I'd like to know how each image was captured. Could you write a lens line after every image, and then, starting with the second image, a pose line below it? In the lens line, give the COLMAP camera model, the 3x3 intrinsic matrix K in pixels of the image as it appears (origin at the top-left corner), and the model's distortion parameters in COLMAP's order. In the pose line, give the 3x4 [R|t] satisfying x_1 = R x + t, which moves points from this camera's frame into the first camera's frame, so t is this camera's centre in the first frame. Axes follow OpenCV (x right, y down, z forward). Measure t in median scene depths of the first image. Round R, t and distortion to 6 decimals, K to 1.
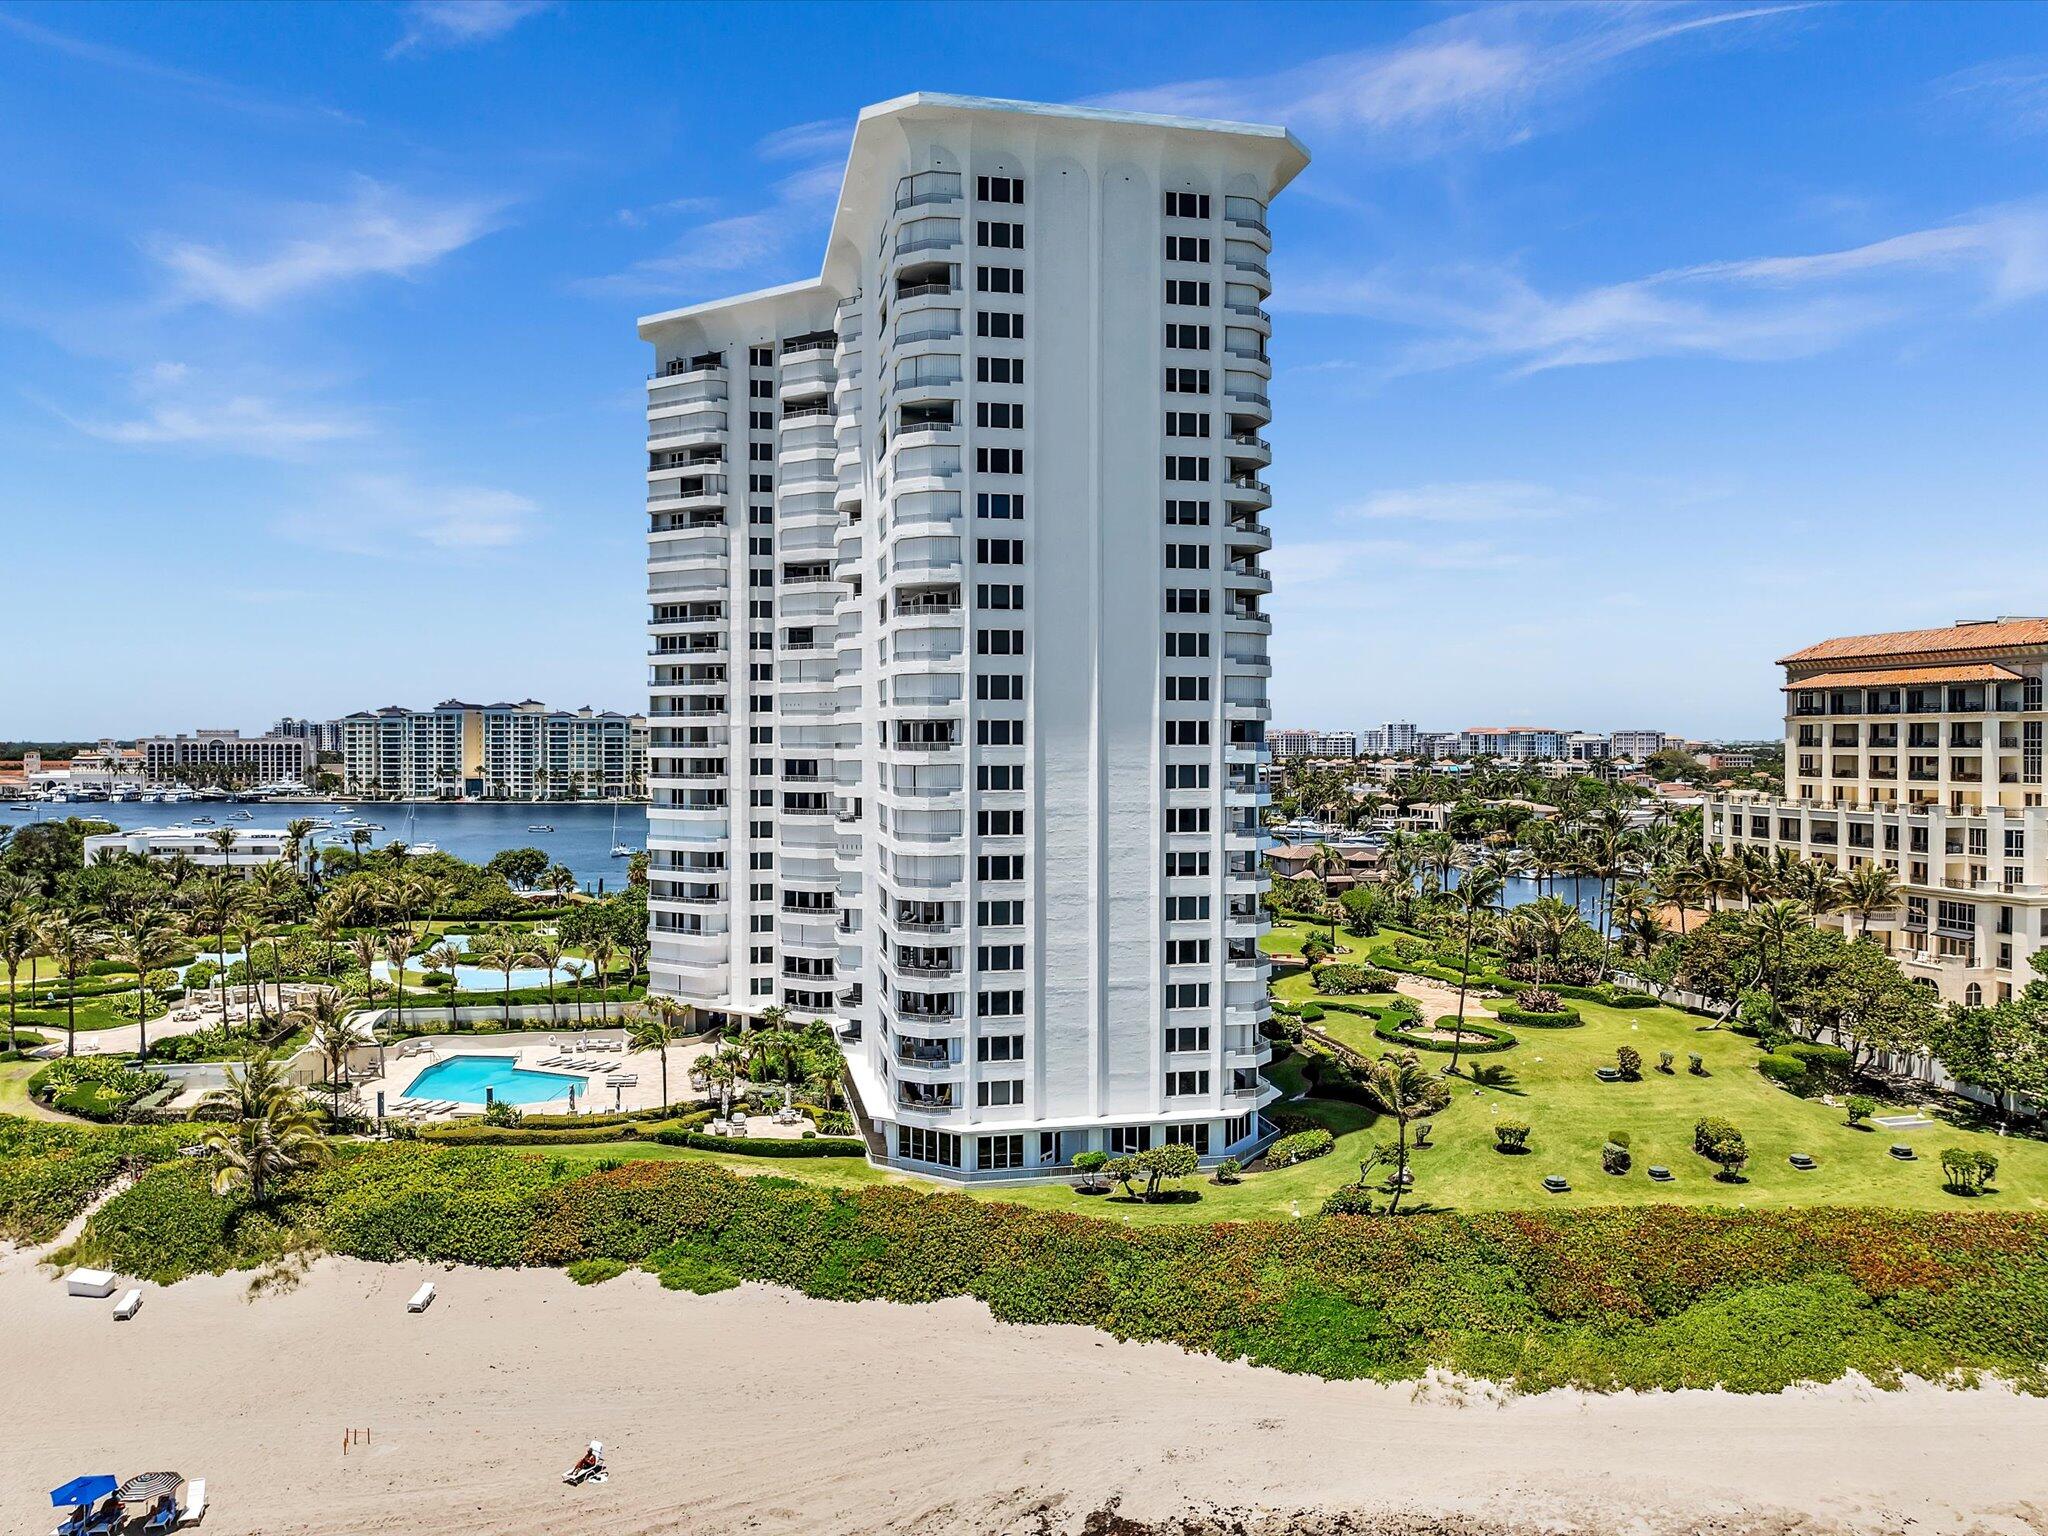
lens RADIAL K [[1478.3, 0, 1028.3], [0, 1478.3, 671.3], [0, 0, 1]] dist [-0.030951, -0.002647]
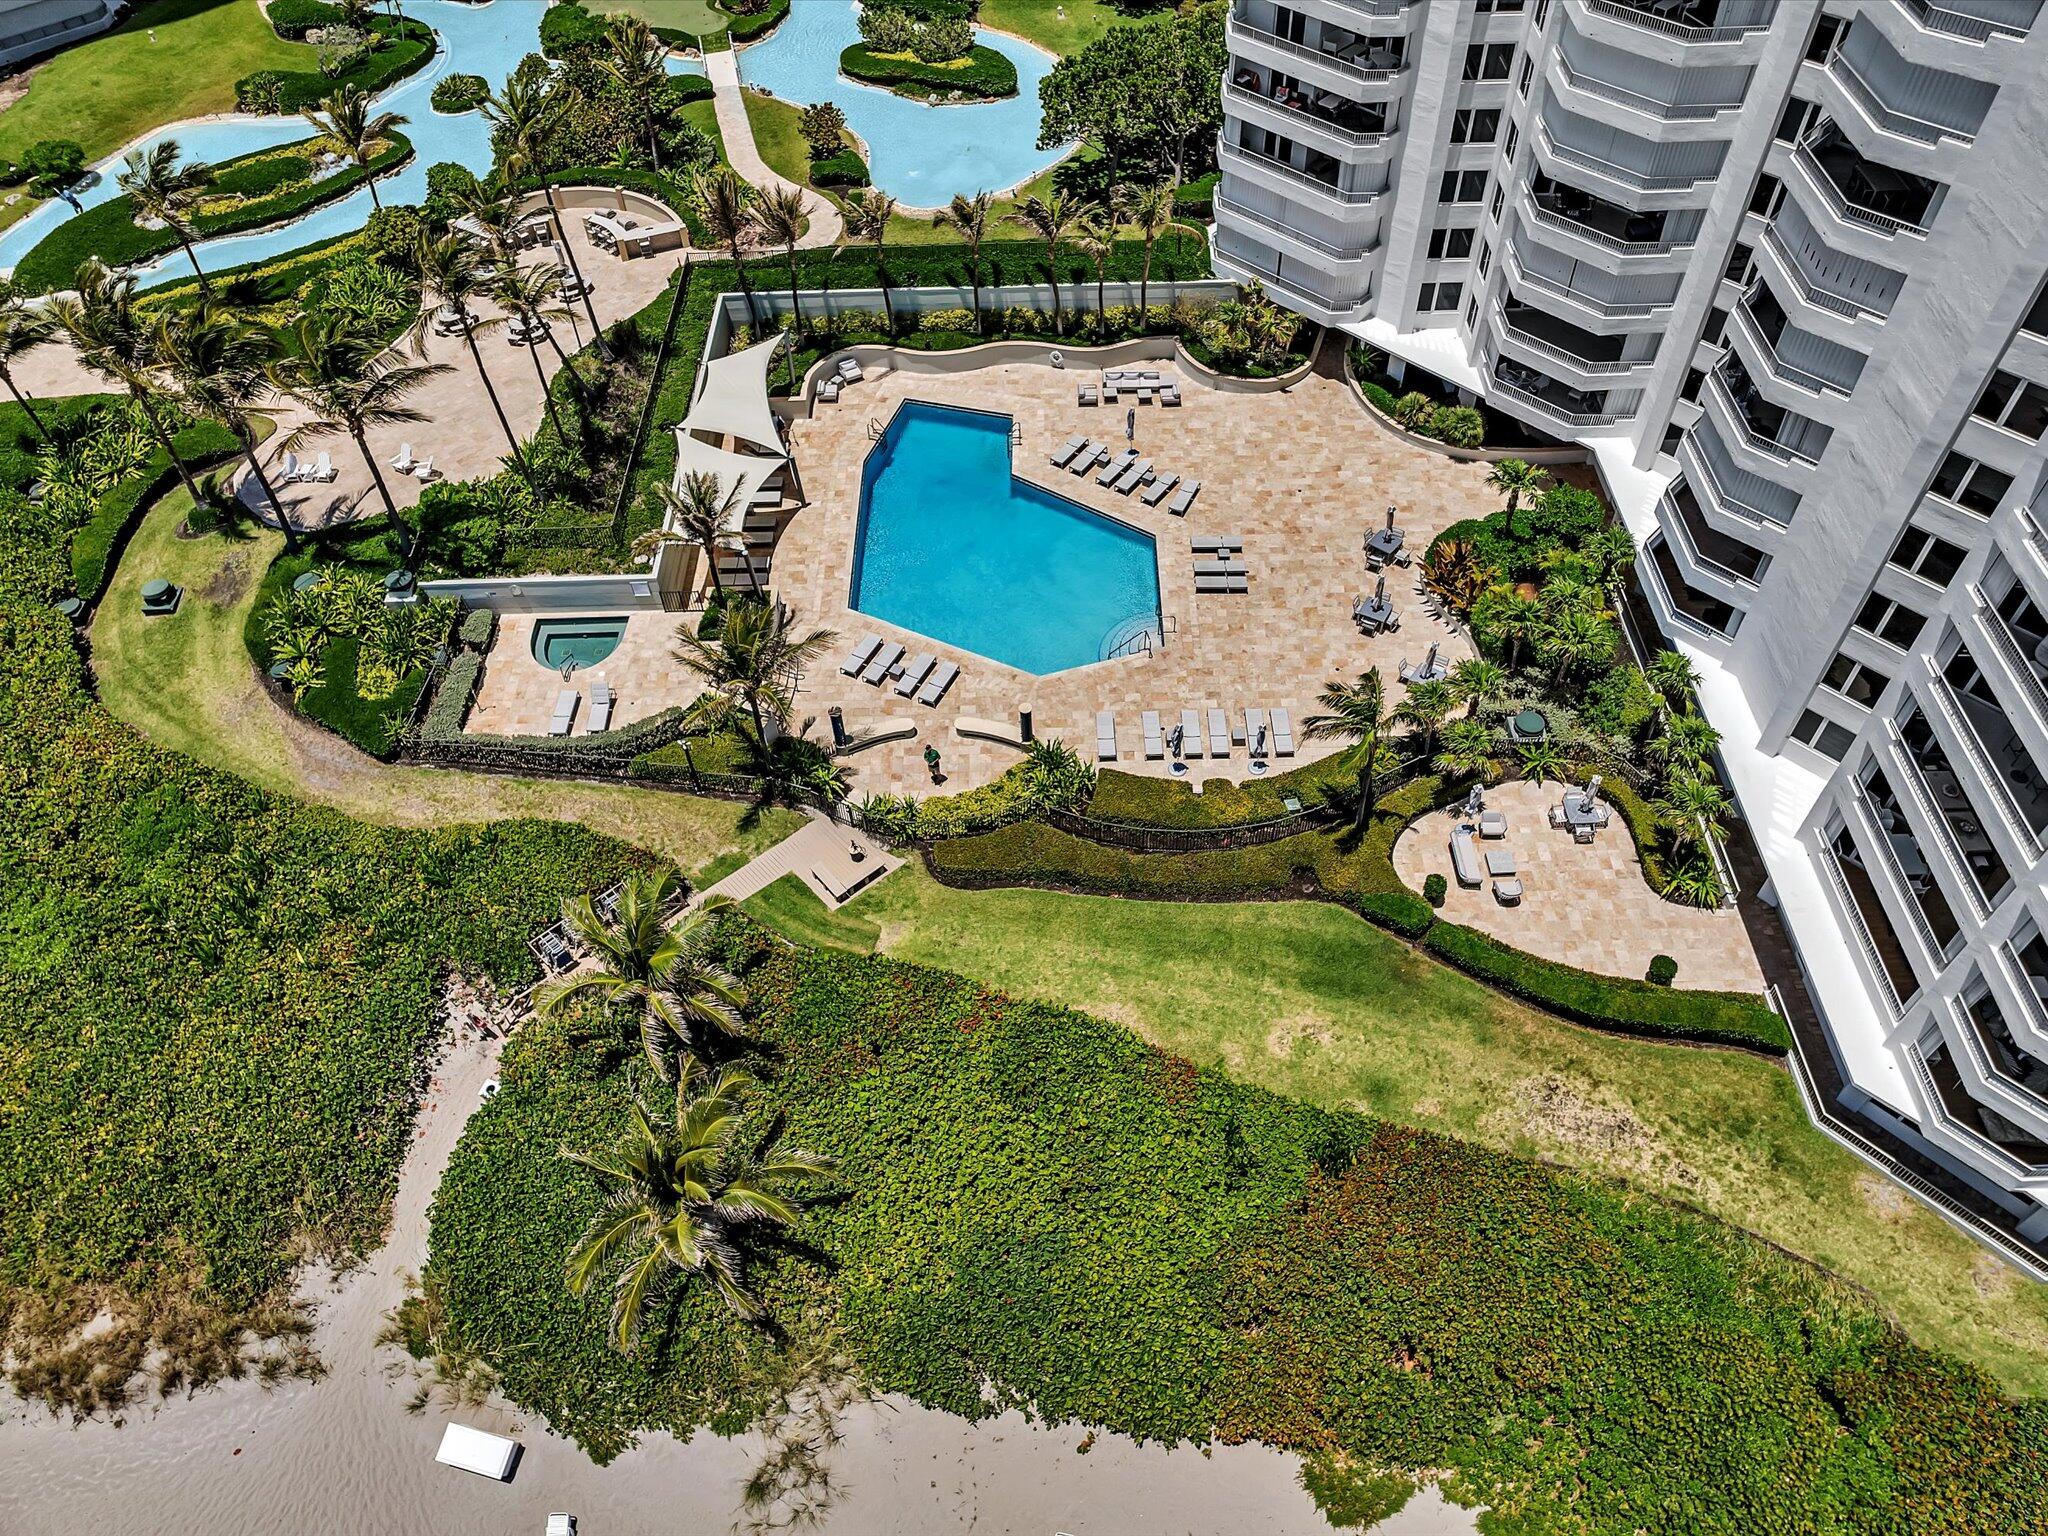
lens RADIAL K [[1432.5, 0, 1029.2], [0, 1432.5, 727.1], [0, 0, 1]] dist [-0.004146, -0.000714]
pose [[0.978736, 0.143297, -0.146774, -0.229776], [0.027807, 0.616242, 0.787066, -0.106152], [0.203232, -0.774411, 0.599153, 0.540550]]
